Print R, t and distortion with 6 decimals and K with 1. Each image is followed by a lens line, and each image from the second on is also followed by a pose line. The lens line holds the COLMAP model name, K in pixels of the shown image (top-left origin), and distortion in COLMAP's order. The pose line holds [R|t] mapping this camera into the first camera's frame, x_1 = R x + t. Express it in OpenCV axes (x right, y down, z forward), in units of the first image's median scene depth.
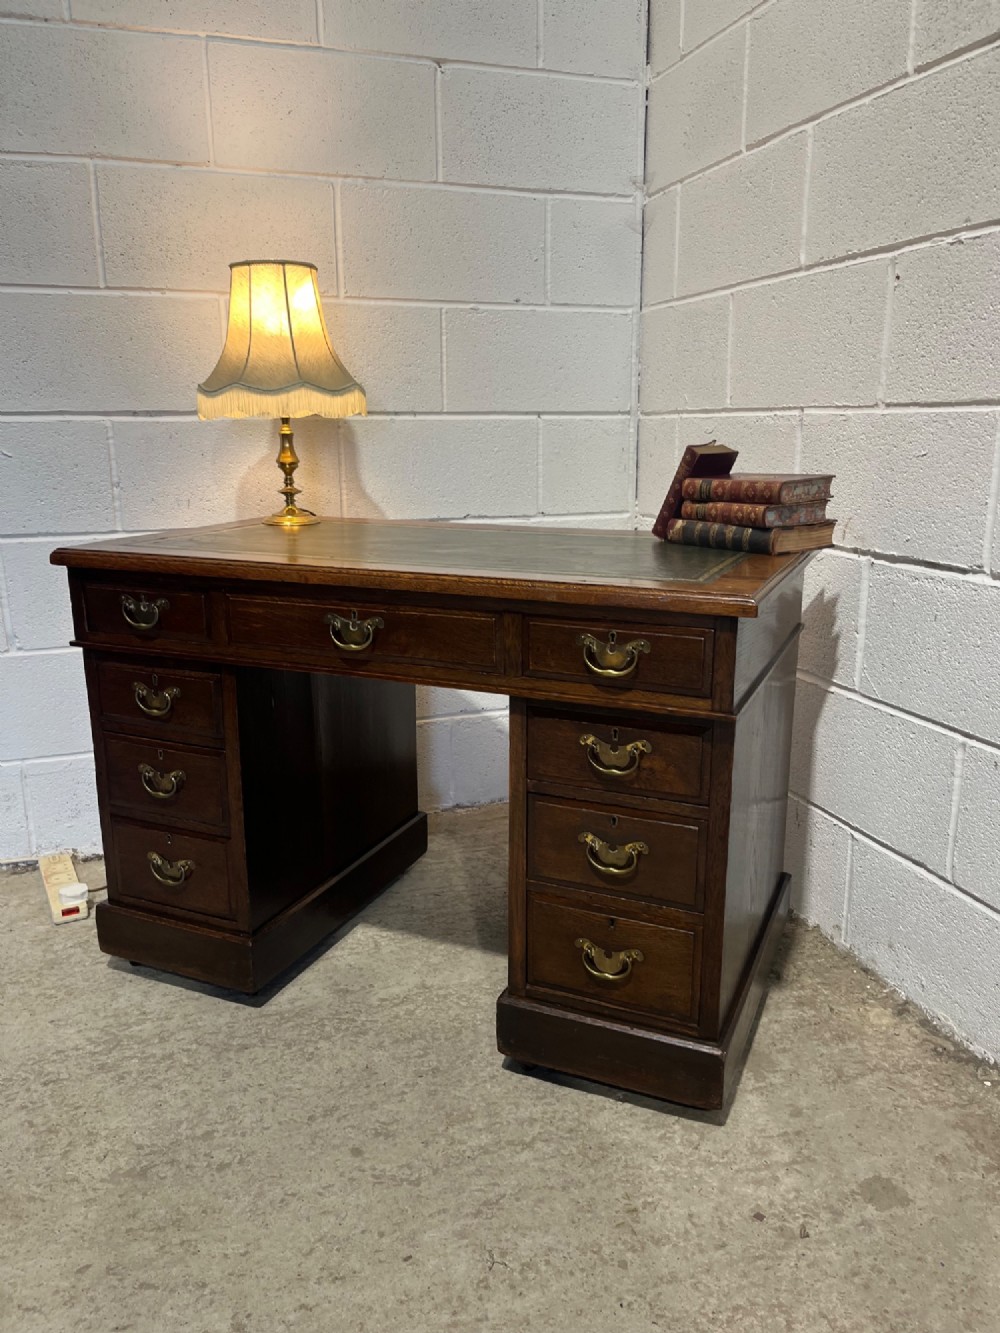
lens RADIAL K [[1010.7, 0, 509.1], [0, 1010.7, 669.9], [0, 0, 1]] dist [0.064413, -0.093590]
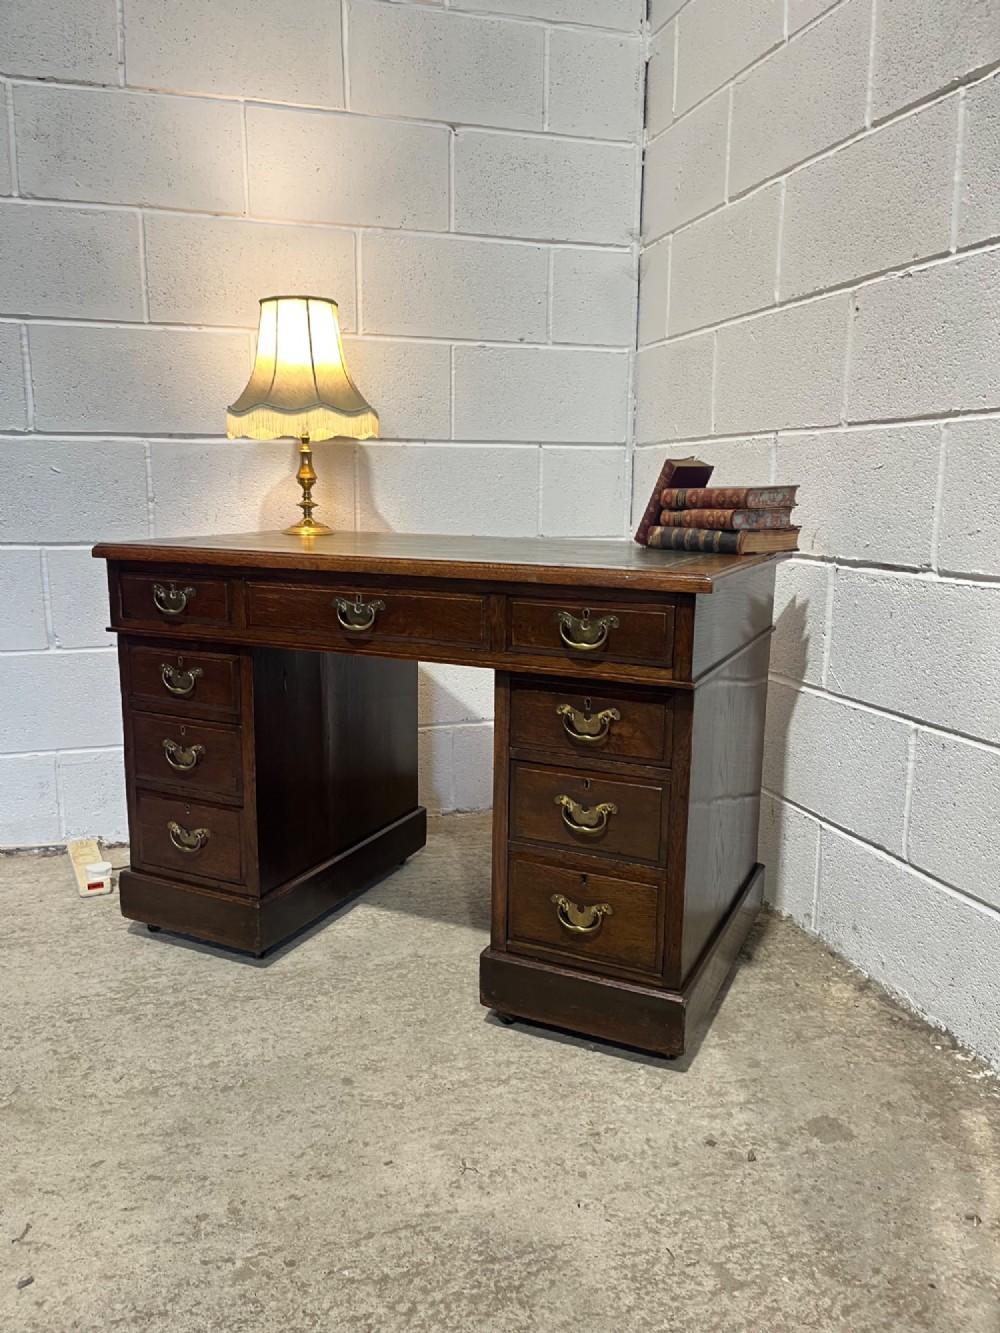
lens RADIAL K [[1010.7, 0, 489.5], [0, 1010.7, 676.8], [0, 0, 1]] dist [0.064413, -0.093590]
pose [[0.999110, 0.018442, -0.037940, 0.031193], [-0.020423, 0.998413, -0.052485, 0.077608], [0.036912, 0.053213, 0.997901, -0.094016]]
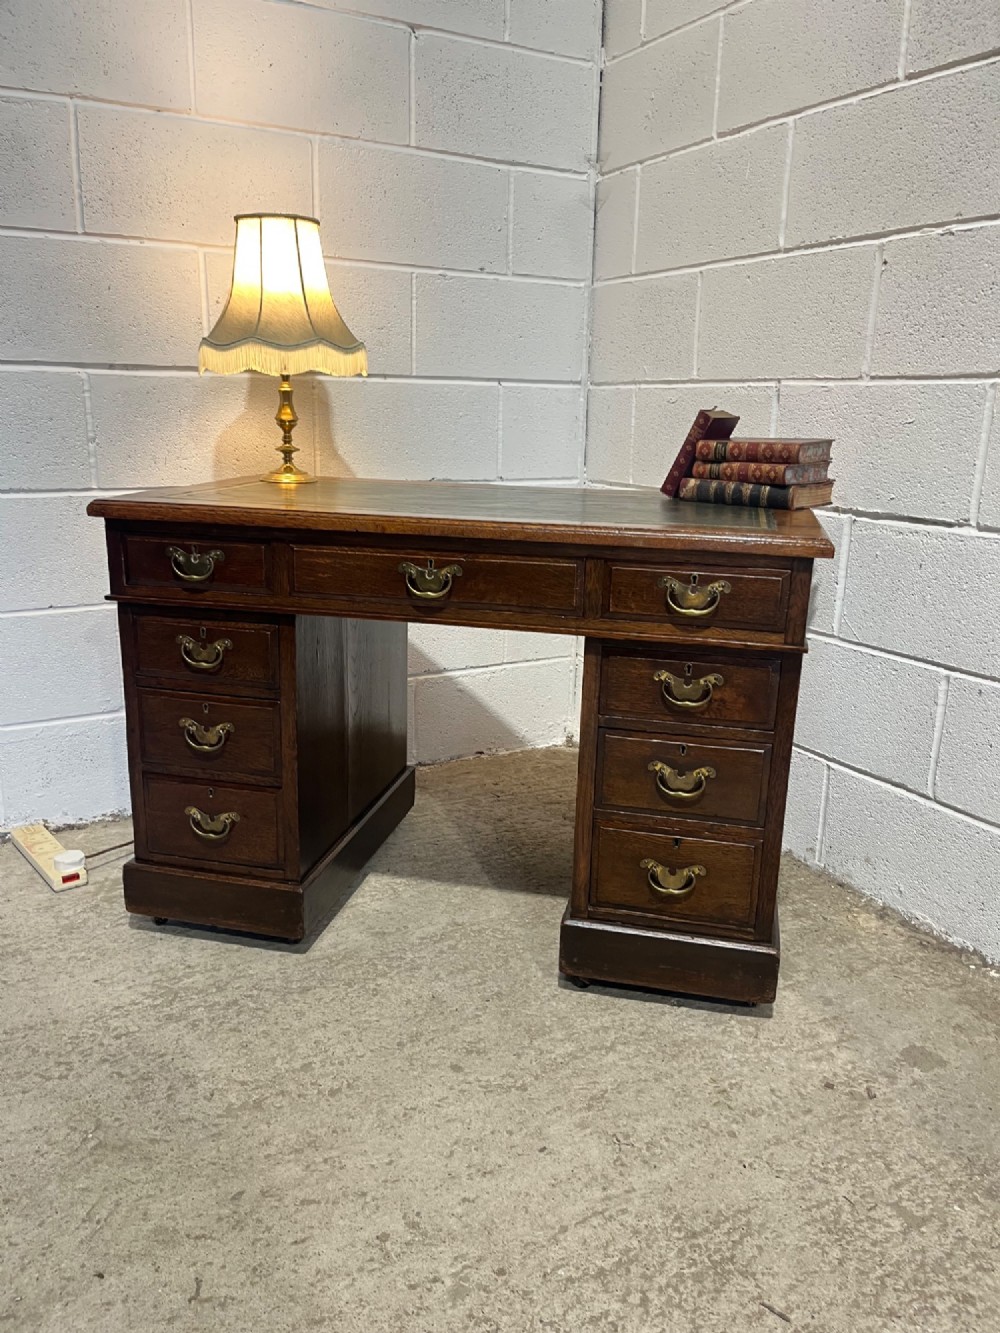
lens RADIAL K [[1010.7, 0, 499.1], [0, 1010.7, 677.2], [0, 0, 1]] dist [0.064413, -0.093590]
pose [[0.983443, -0.022586, 0.179807, -0.242019], [0.018087, 0.999482, 0.026624, 0.032085], [-0.180315, -0.022931, 0.983342, -0.035035]]
